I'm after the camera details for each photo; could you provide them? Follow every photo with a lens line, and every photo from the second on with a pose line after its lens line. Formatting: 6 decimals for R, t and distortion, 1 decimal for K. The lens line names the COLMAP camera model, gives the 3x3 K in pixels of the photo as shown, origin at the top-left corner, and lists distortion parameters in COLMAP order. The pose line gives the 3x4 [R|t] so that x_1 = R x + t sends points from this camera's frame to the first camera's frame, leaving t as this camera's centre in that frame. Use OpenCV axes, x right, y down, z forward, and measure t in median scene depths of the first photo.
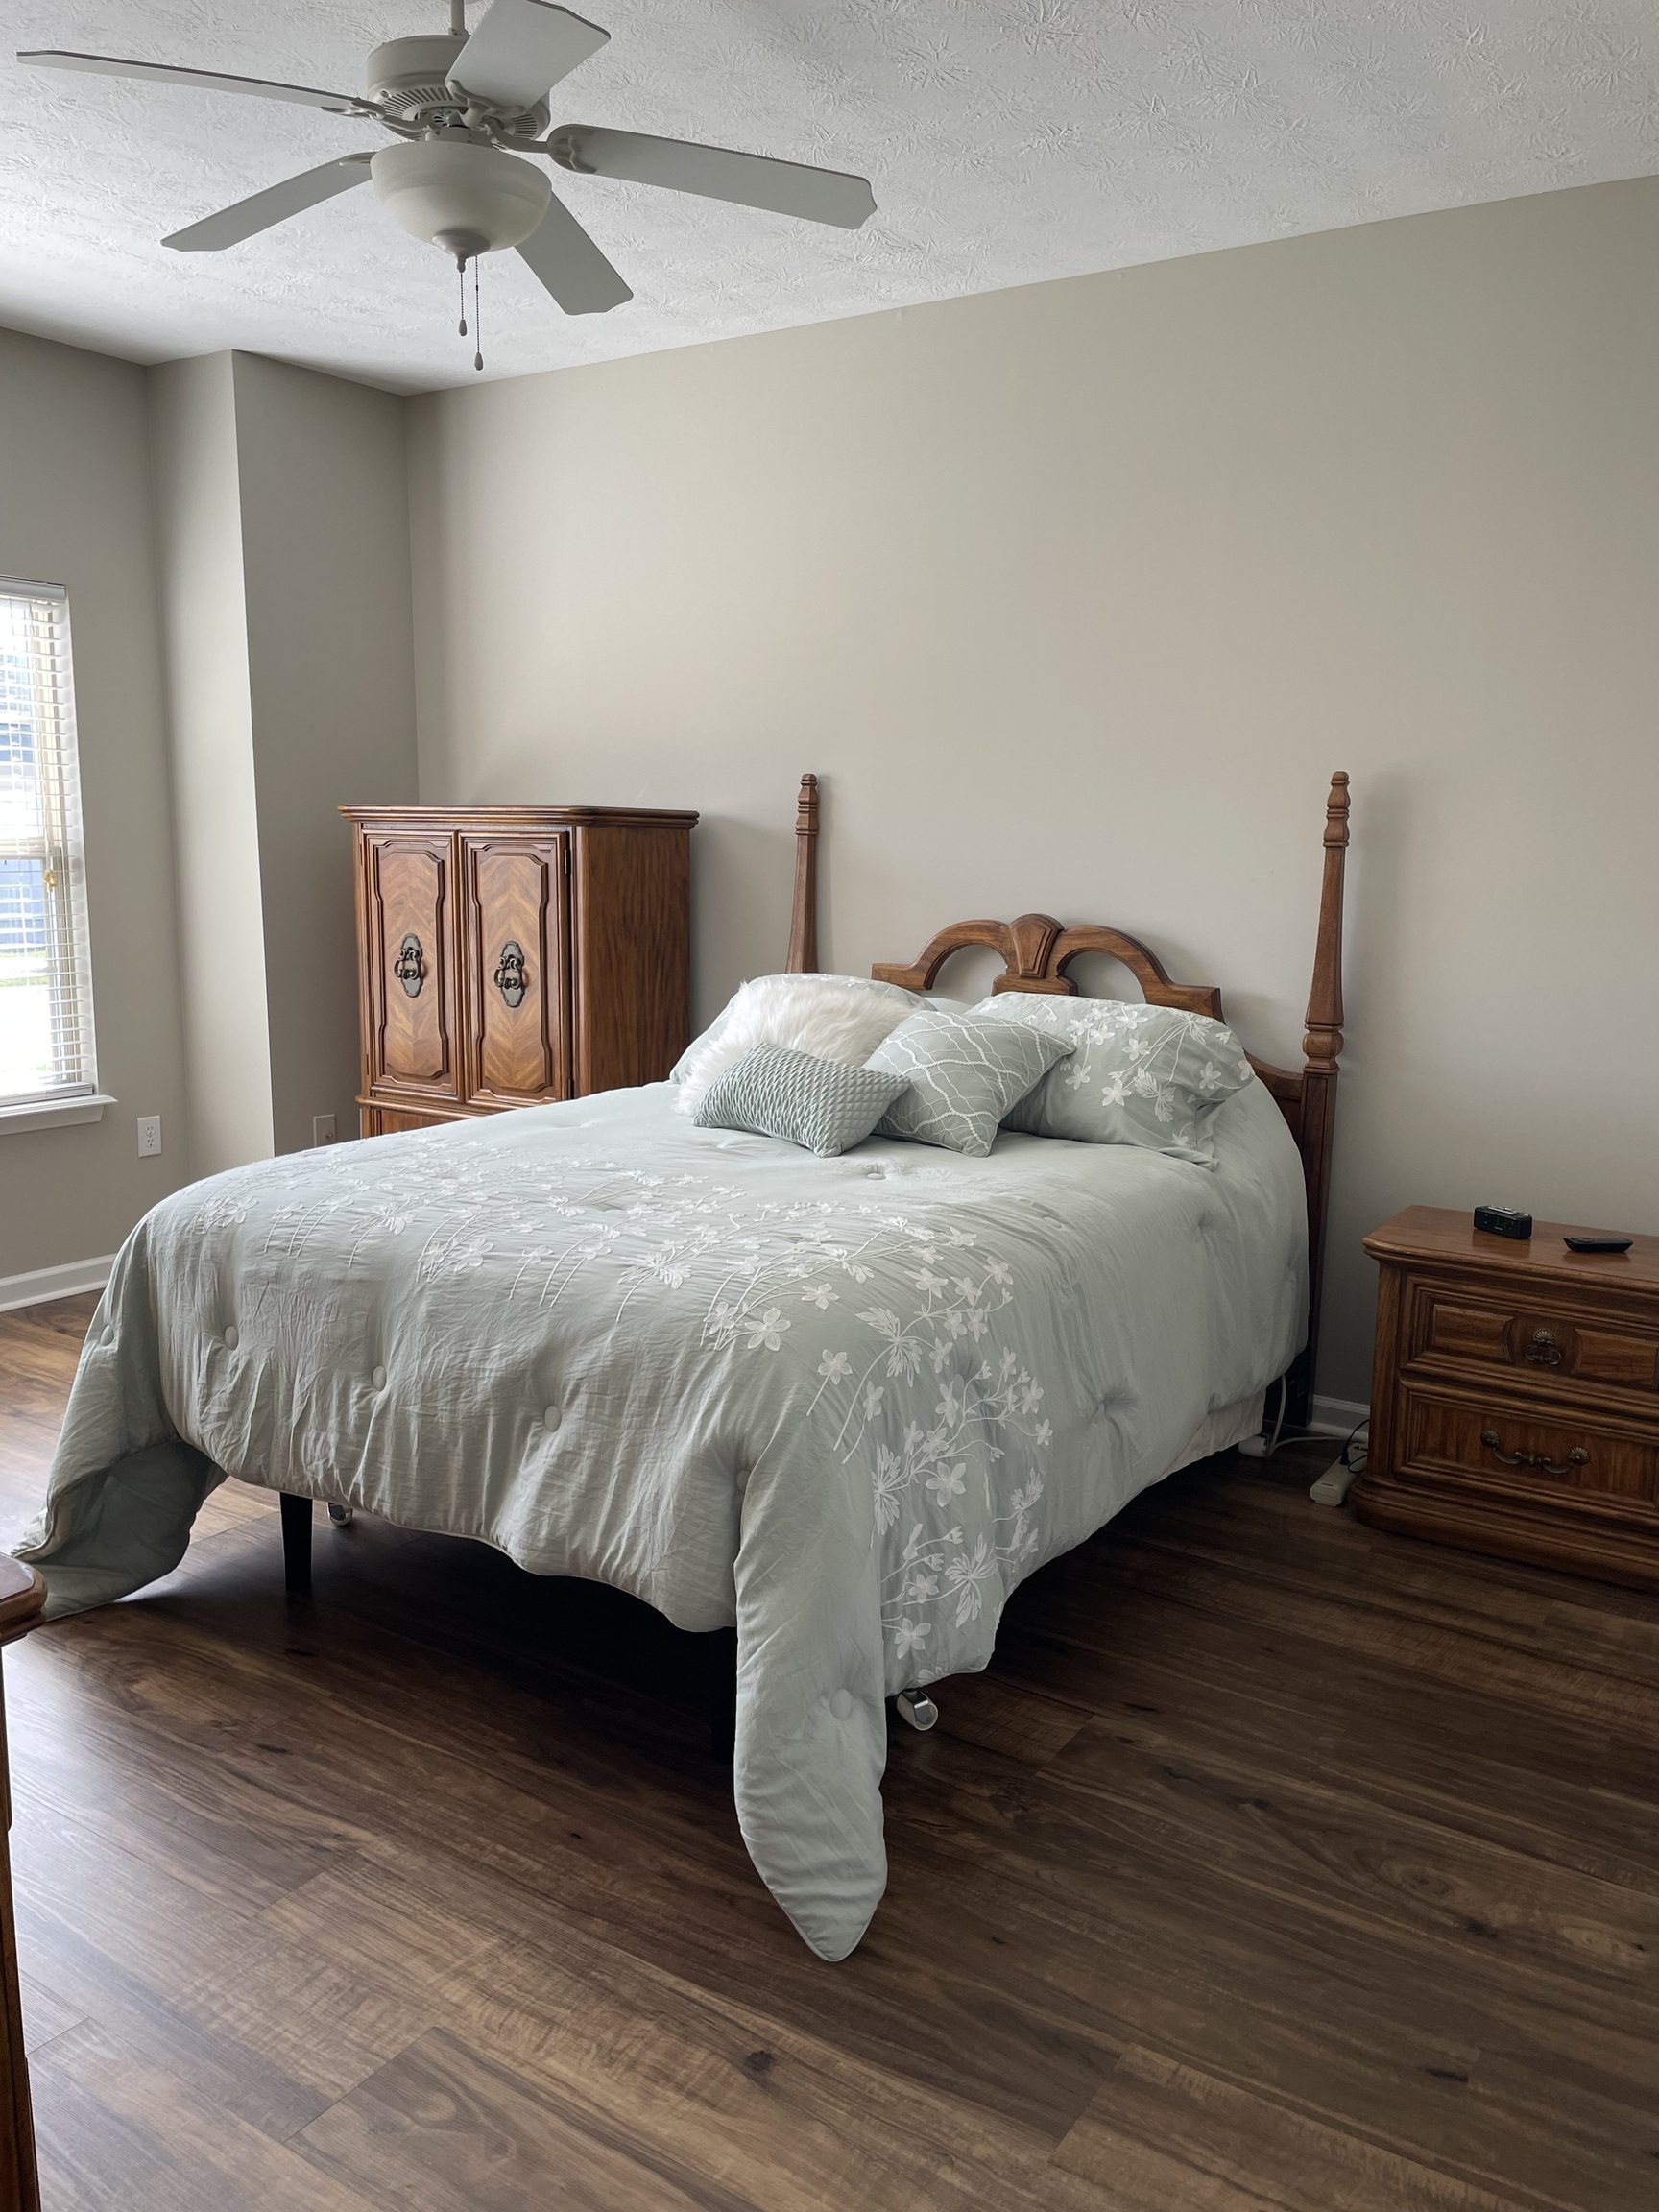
lens RADIAL K [[1657.6, 0, 827.8], [0, 1657.6, 1127.8], [0, 0, 1]] dist [0.021688, -0.033043]
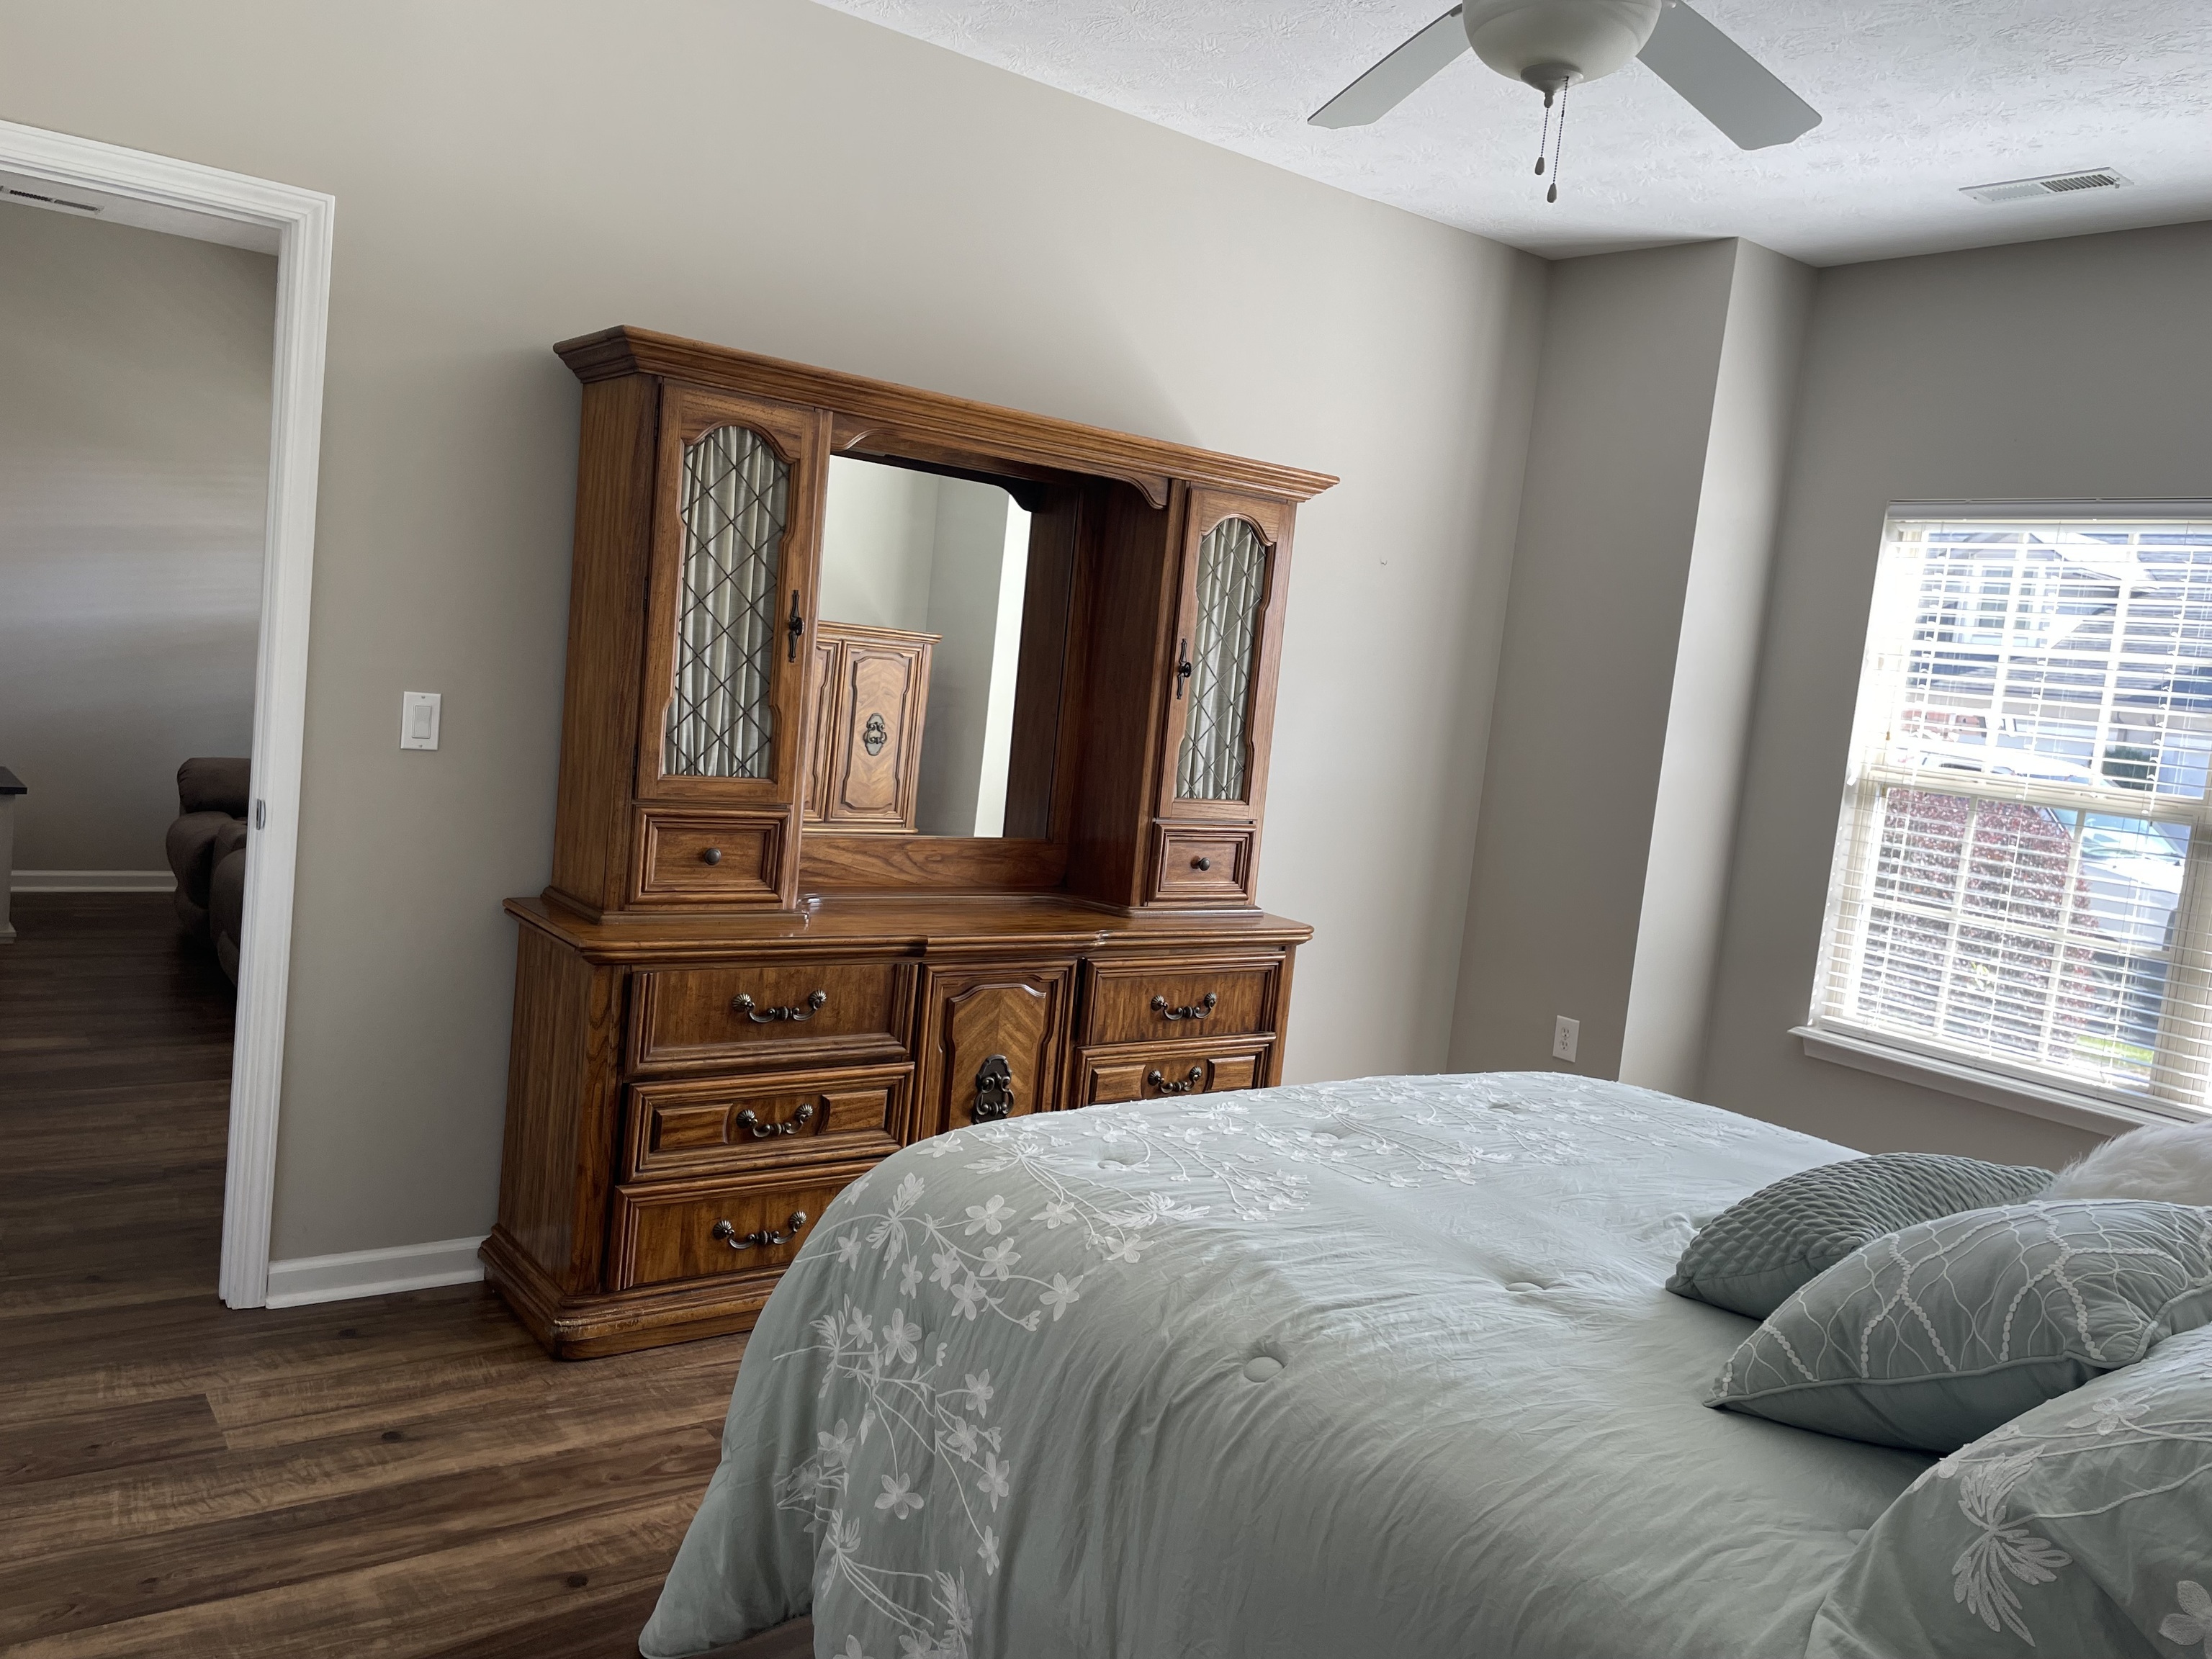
lens RADIAL K [[1657.6, 0, 1116.7], [0, 1657.6, 820.0], [0, 0, 1]] dist [0.021688, -0.033043]
pose [[-0.330472, 0.038153, -0.943044, 0.788307], [-0.271626, 0.953064, 0.133744, -0.211354], [0.903885, 0.300354, -0.304597, 1.262341]]
